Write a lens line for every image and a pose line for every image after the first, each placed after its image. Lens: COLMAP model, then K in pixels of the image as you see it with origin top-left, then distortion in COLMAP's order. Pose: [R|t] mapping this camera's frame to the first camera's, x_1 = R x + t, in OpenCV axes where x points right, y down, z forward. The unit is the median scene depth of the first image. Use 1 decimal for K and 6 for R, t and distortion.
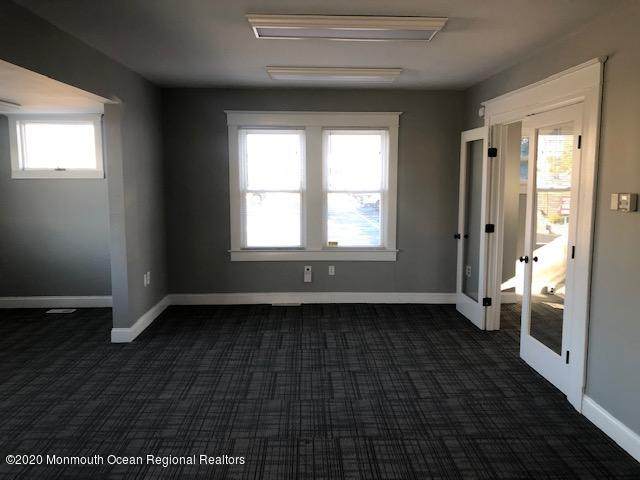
lens RADIAL K [[530.0, 0, 320.0], [0, 530.0, 240.0], [0, 0, 1]] dist [0.005258, -0.011709]
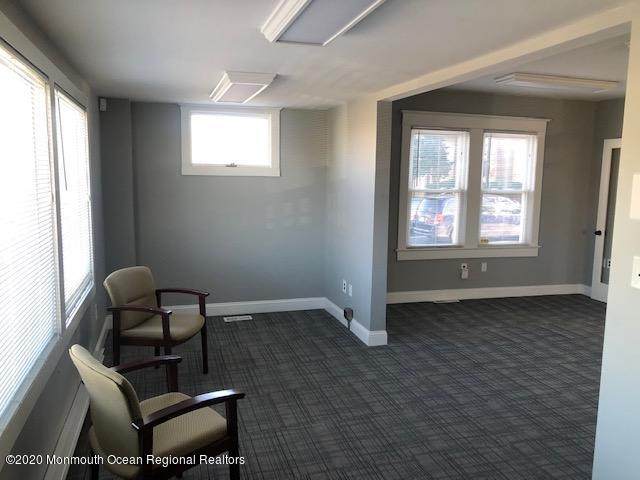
lens RADIAL K [[530.0, 0, 320.0], [0, 530.0, 240.0], [0, 0, 1]] dist [0.005258, -0.011709]
pose [[0.968998, -0.014208, 0.246658, -0.568237], [0.012957, 0.999894, 0.006695, -0.007233], [-0.246727, -0.003292, 0.969079, 0.065255]]
